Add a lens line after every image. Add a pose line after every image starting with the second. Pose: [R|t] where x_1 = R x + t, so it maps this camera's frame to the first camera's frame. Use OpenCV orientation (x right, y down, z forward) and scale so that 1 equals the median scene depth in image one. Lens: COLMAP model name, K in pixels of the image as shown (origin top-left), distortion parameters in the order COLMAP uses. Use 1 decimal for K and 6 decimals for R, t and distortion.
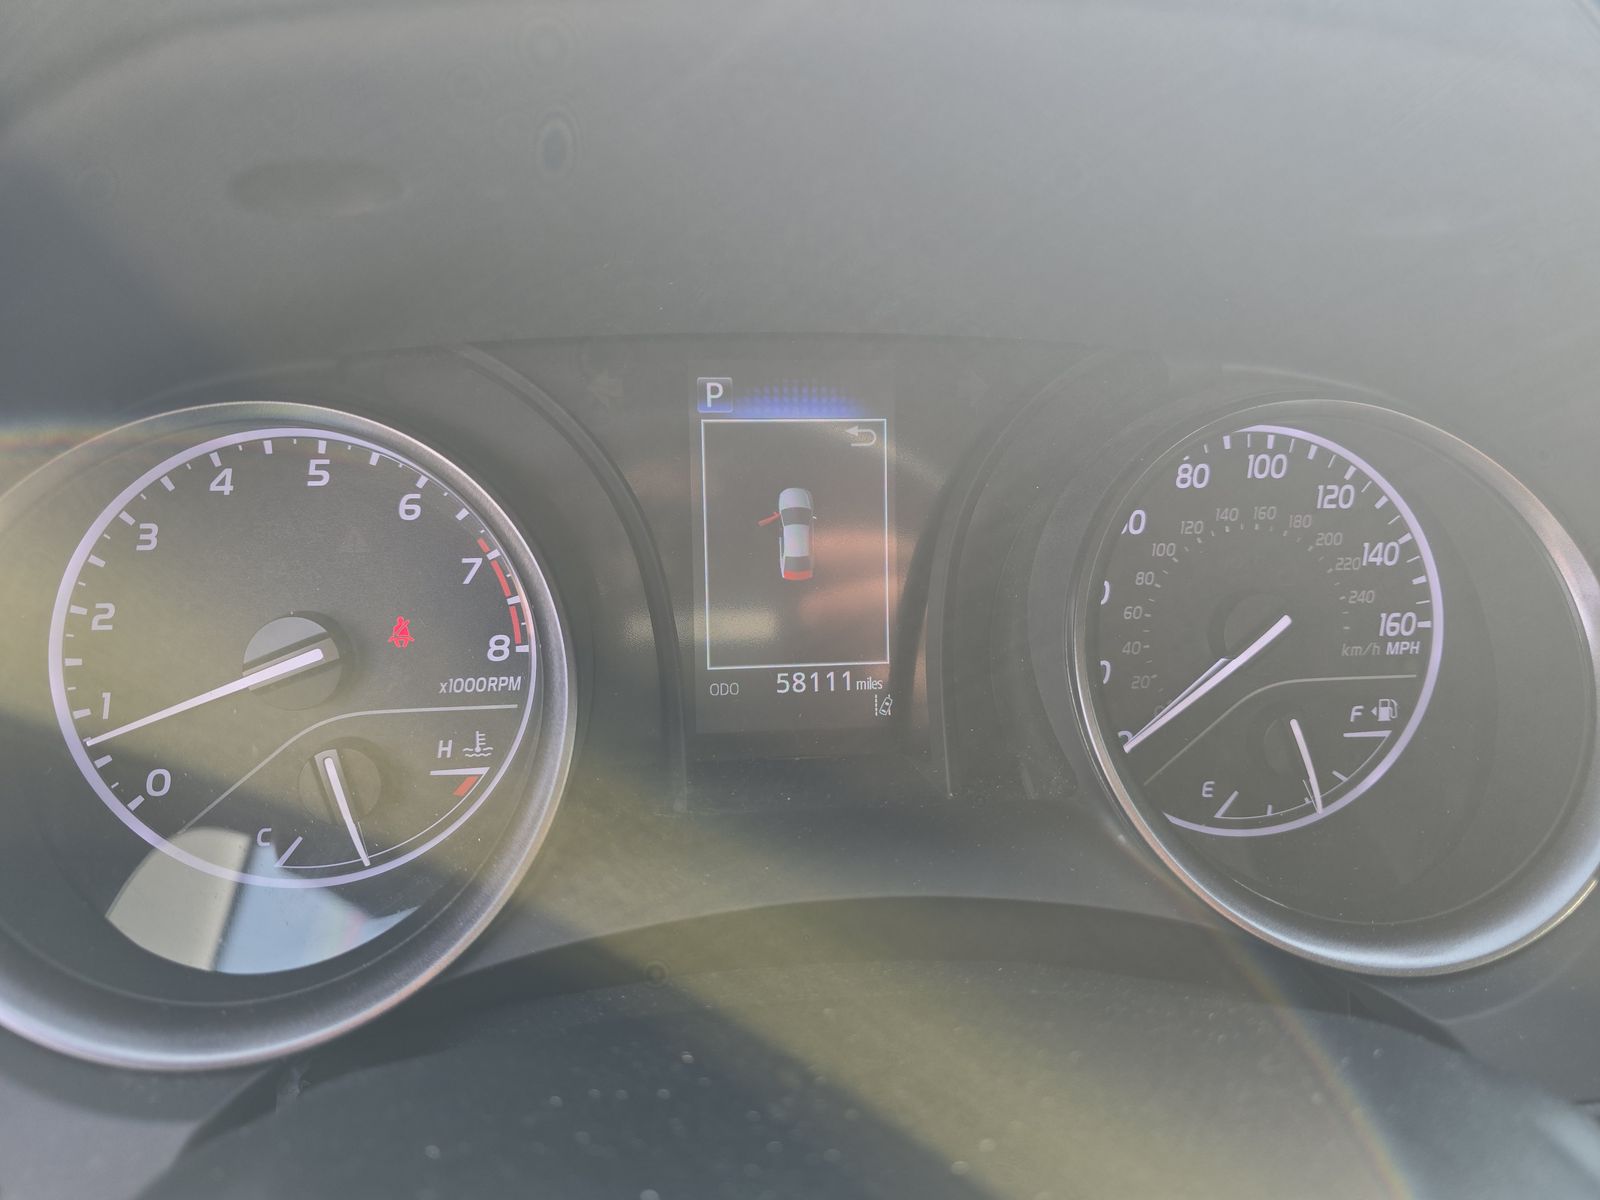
lens RADIAL K [[1130.5, 0, 800.0], [0, 1130.5, 600.0], [0, 0, 1]] dist [0.007455, -0.002099]
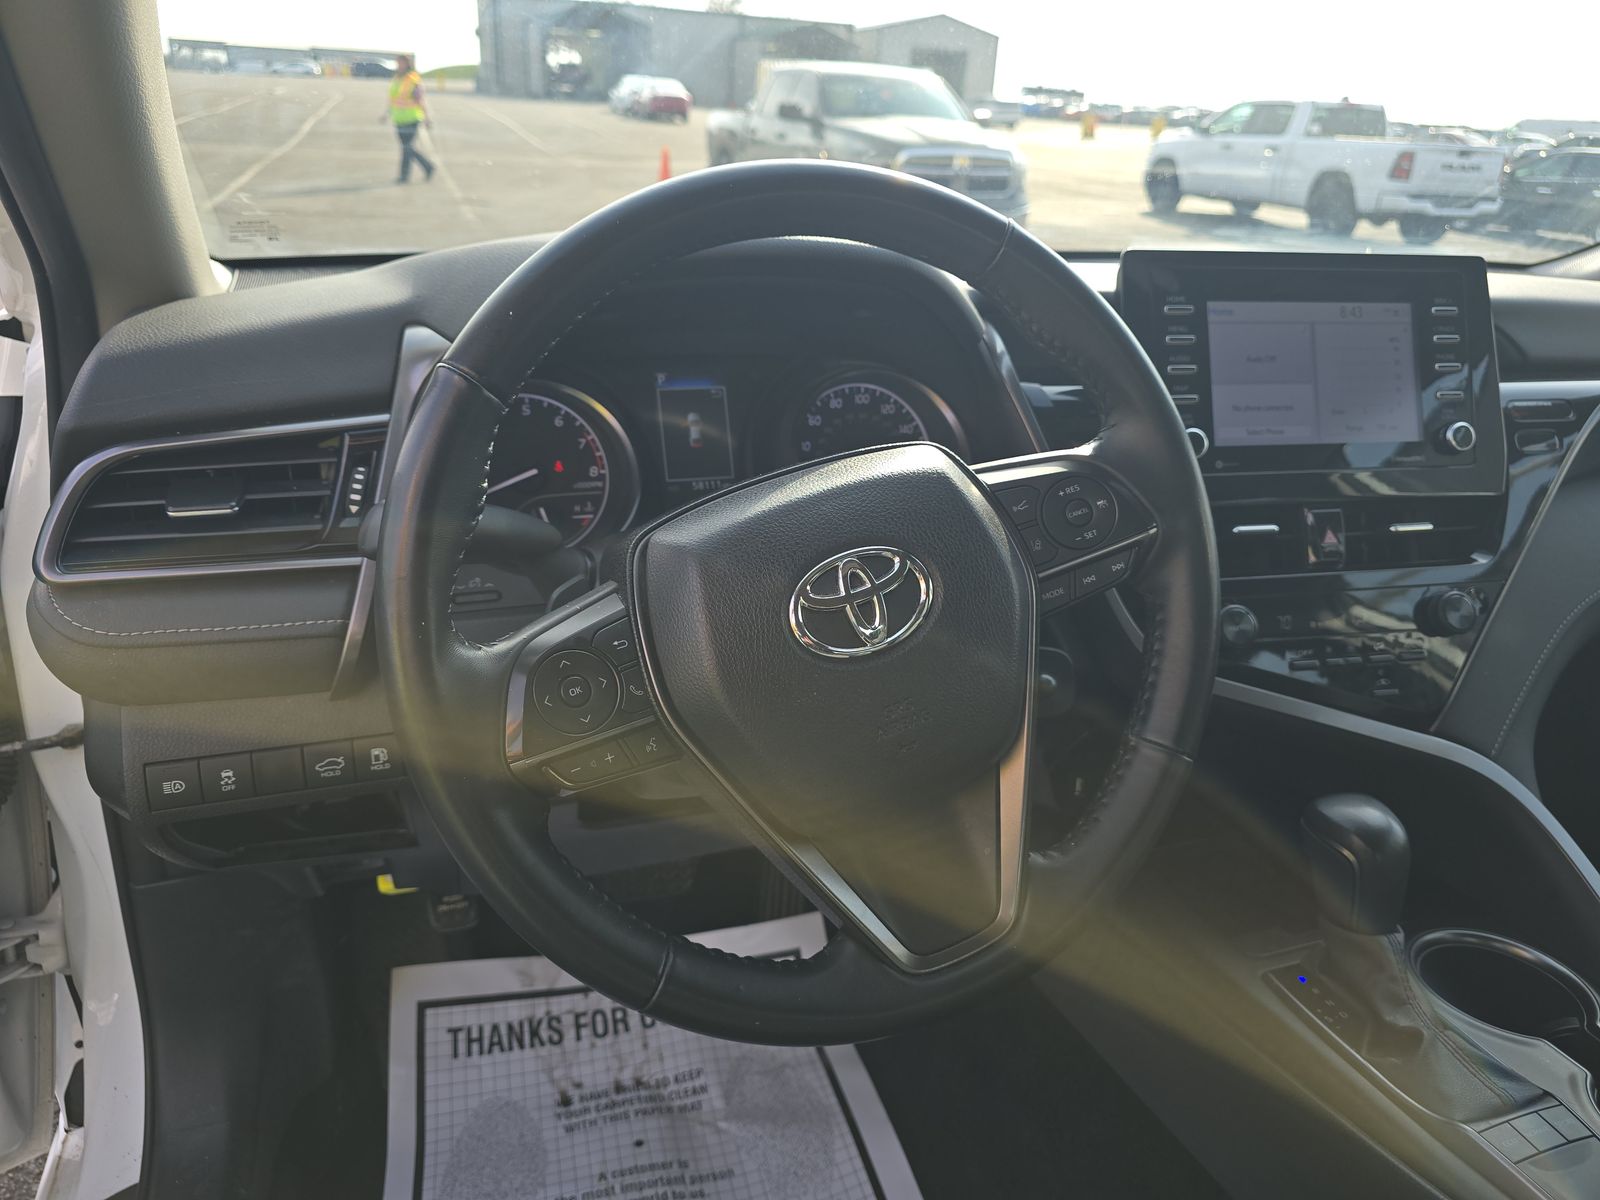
lens RADIAL K [[1130.5, 0, 800.0], [0, 1130.5, 600.0], [0, 0, 1]] dist [0.007455, -0.002099]
pose [[0.978238, -0.076058, 0.193041, -0.303809], [0.086571, 0.995155, -0.046612, 0.484734], [-0.188561, 0.062310, 0.980083, -1.638894]]
